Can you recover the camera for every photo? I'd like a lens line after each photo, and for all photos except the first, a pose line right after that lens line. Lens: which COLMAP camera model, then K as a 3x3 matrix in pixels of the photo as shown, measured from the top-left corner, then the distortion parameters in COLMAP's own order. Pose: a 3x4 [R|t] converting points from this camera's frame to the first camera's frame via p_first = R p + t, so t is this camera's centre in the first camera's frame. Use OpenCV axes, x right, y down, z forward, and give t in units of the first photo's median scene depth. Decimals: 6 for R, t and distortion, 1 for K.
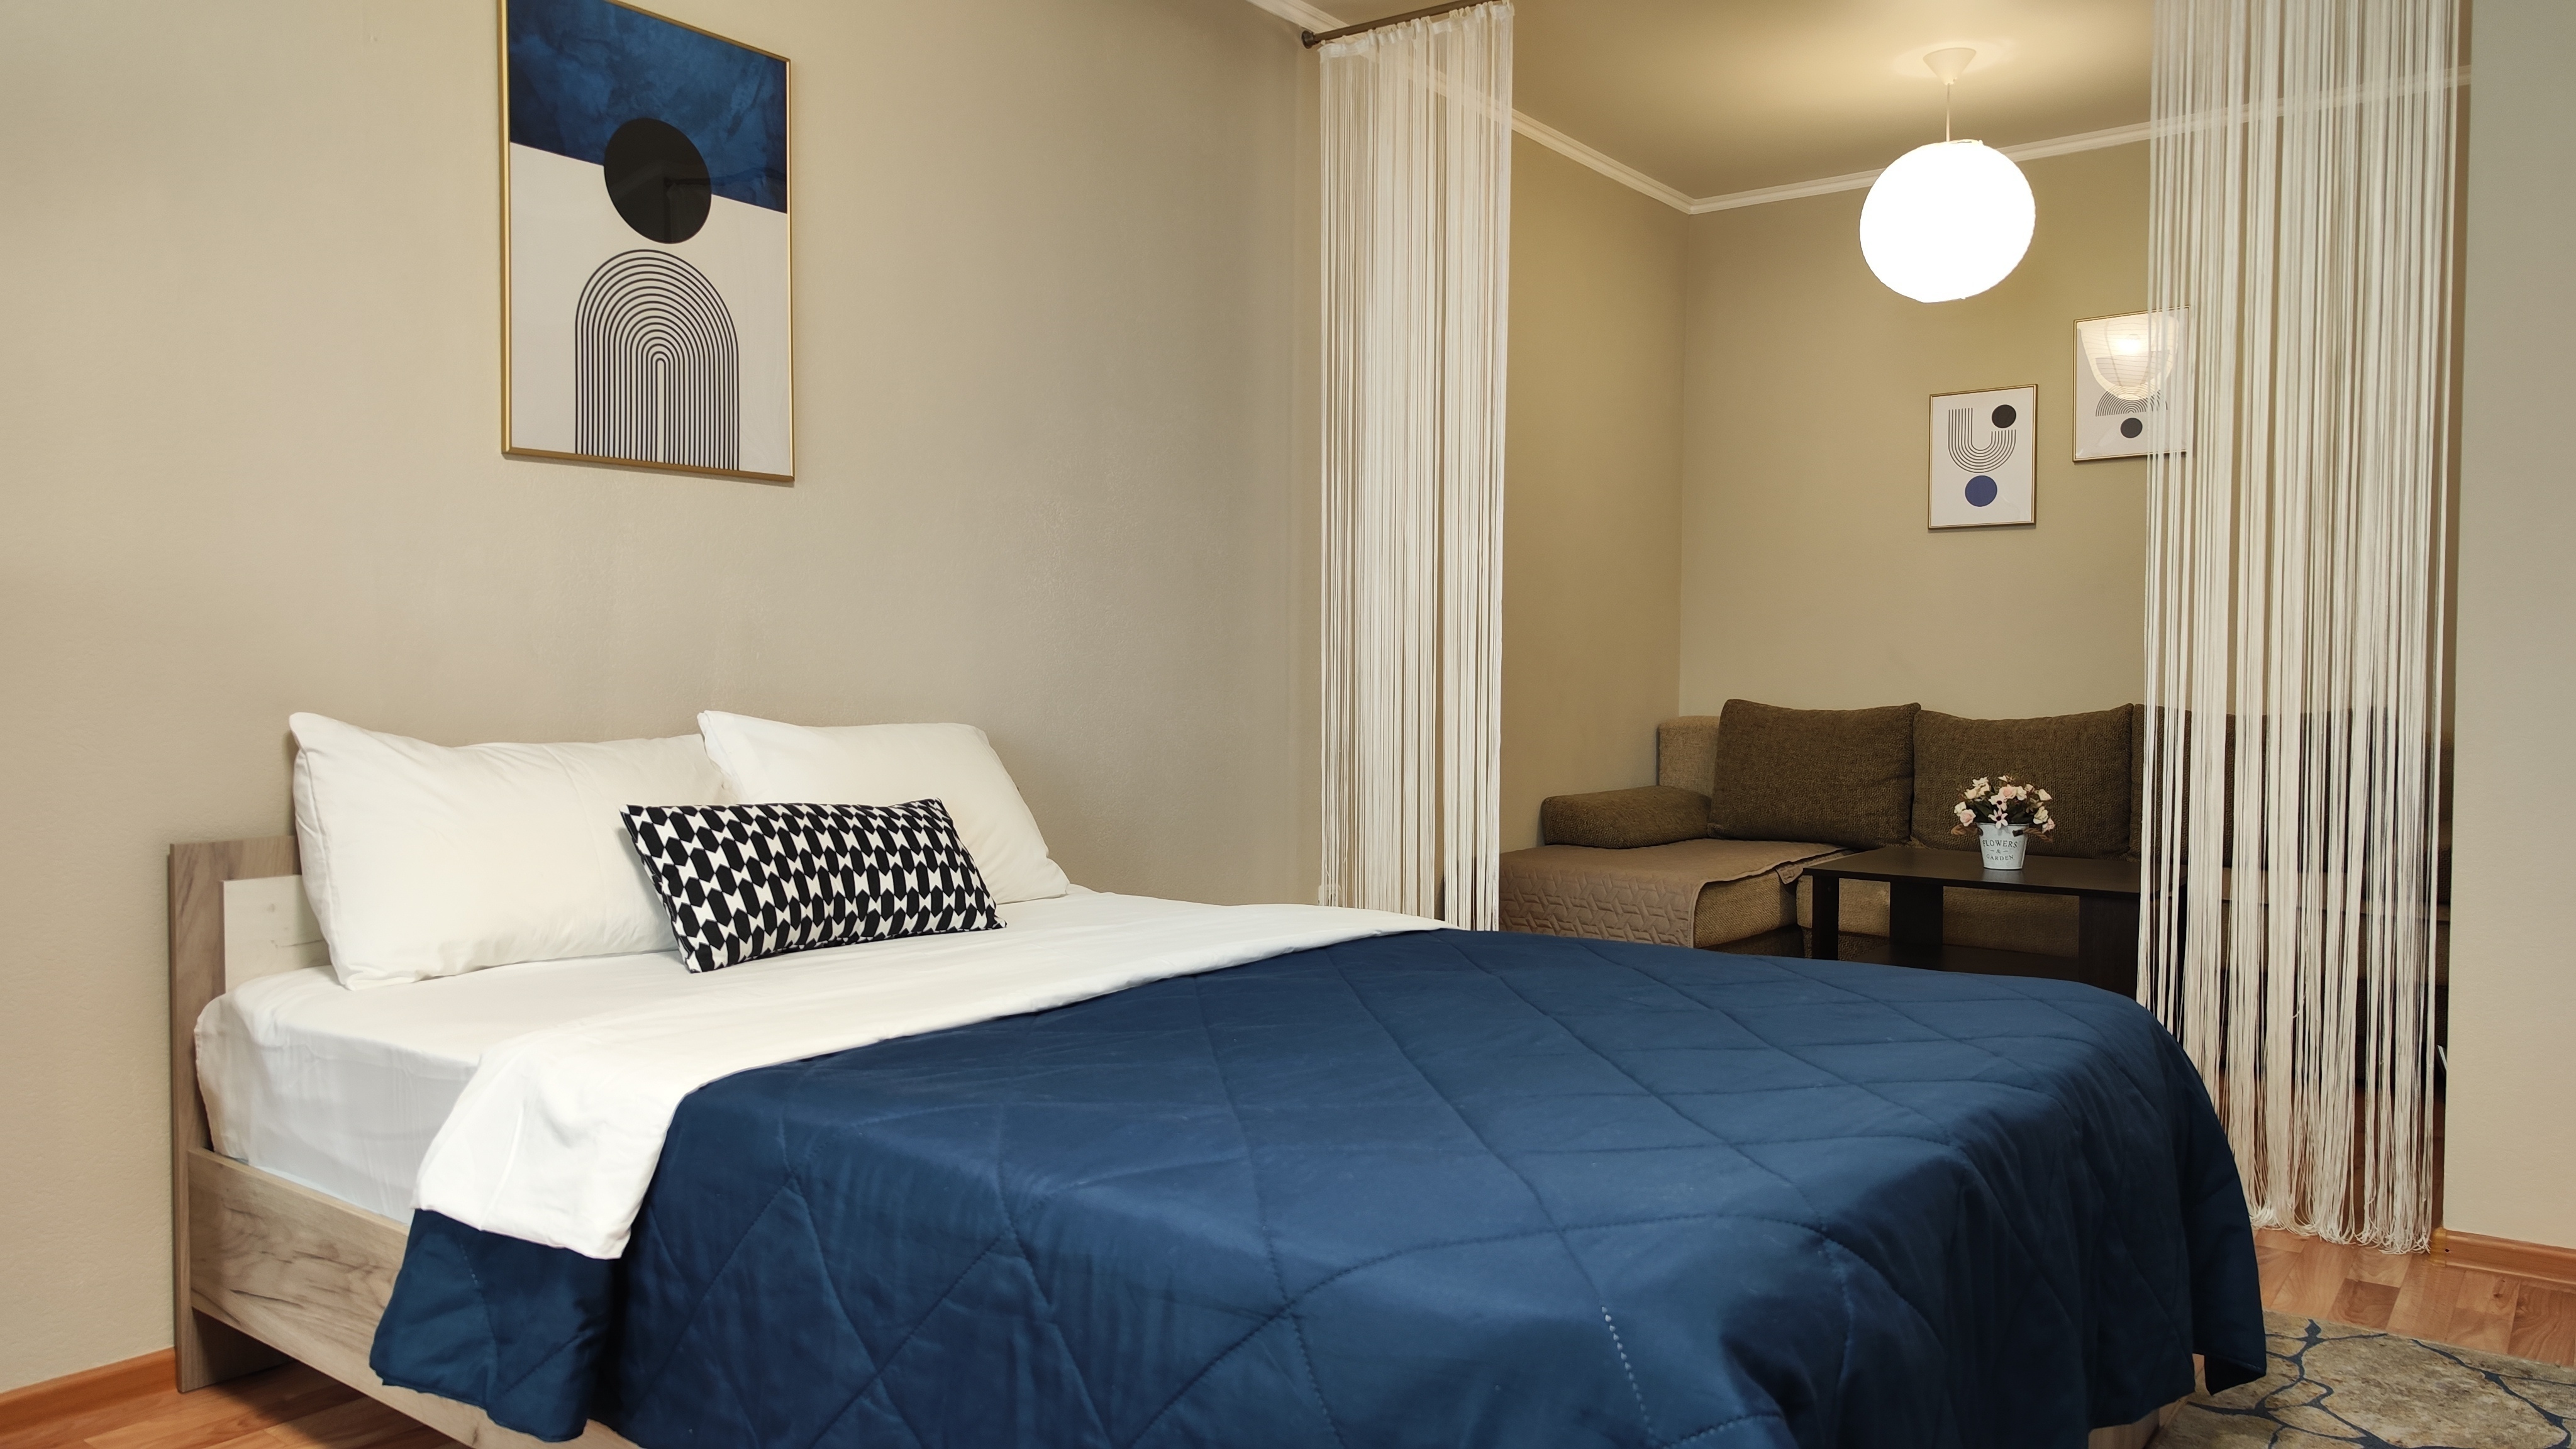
lens RADIAL K [[1757.7, 0, 1288.0], [0, 1757.7, 724.5], [0, 0, 1]] dist [0.007328, -0.000359]
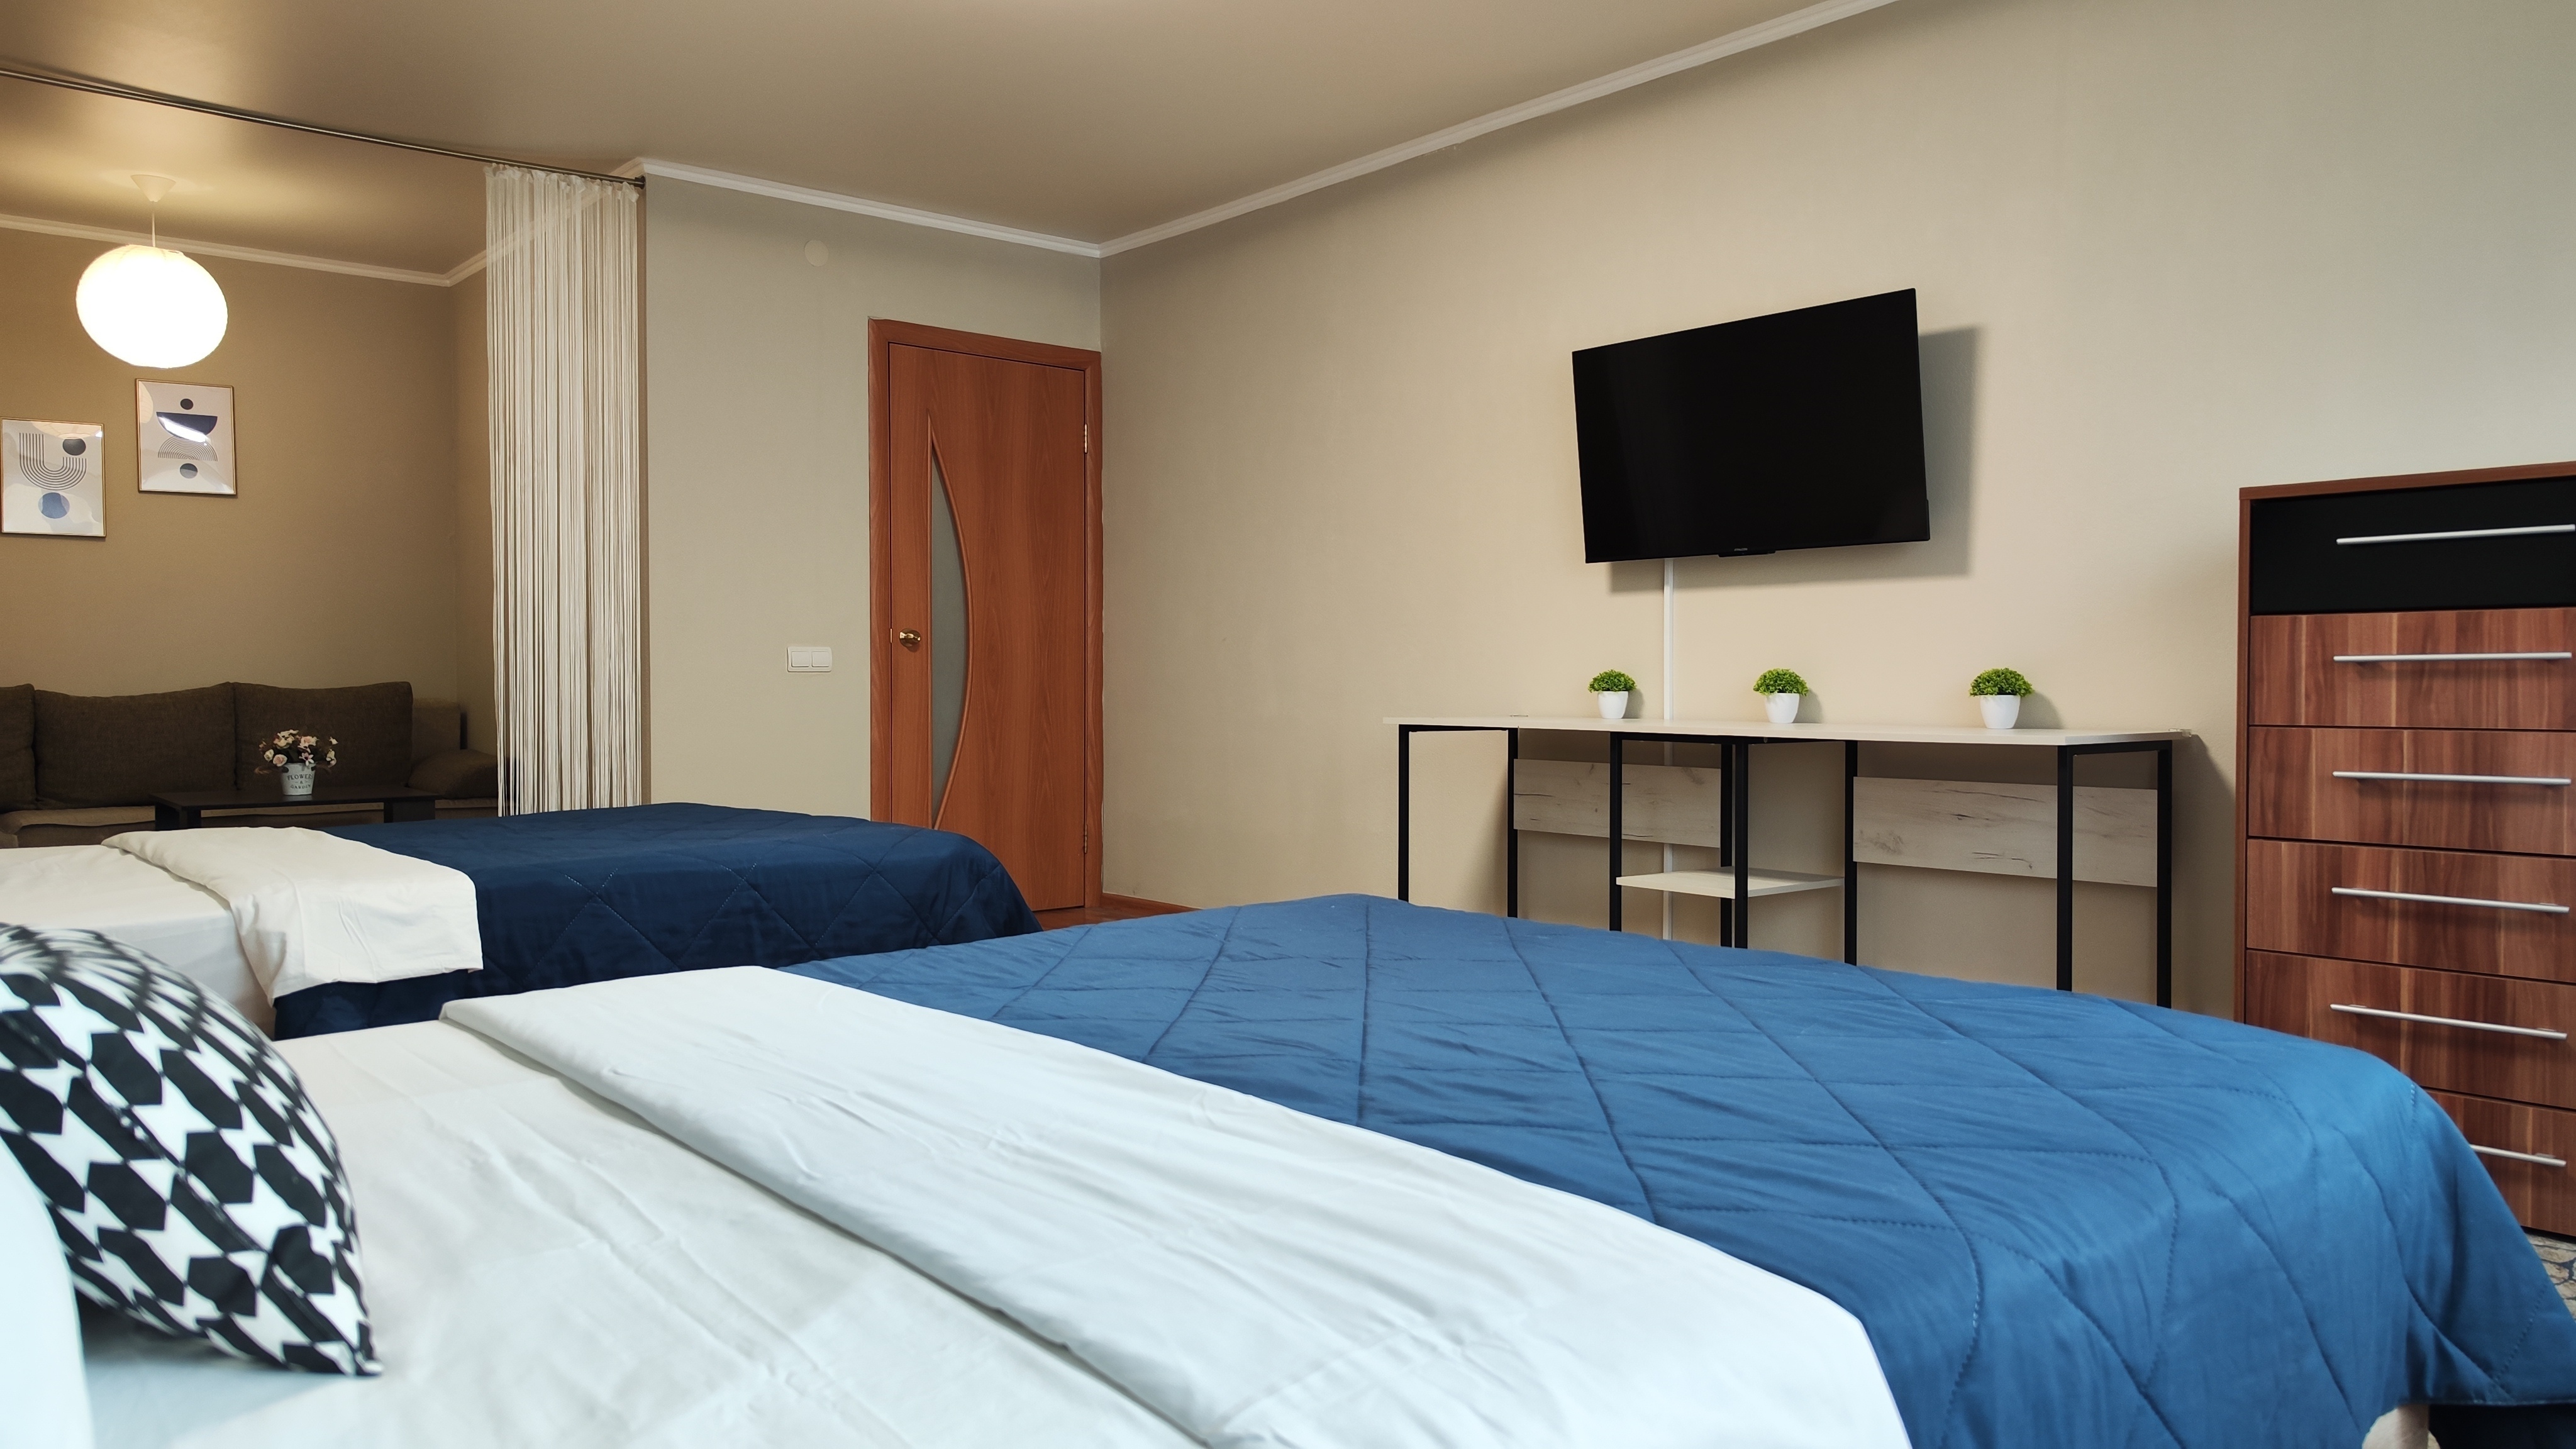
lens RADIAL K [[1638.0, 0, 1288.0], [0, 1638.0, 724.5], [0, 0, 1]] dist [-0.002324, -0.002086]
pose [[0.232618, -0.037927, 0.971828, -0.495444], [0.028370, 0.999079, 0.032200, 0.003488], [-0.972154, 0.020081, 0.233480, -0.063434]]
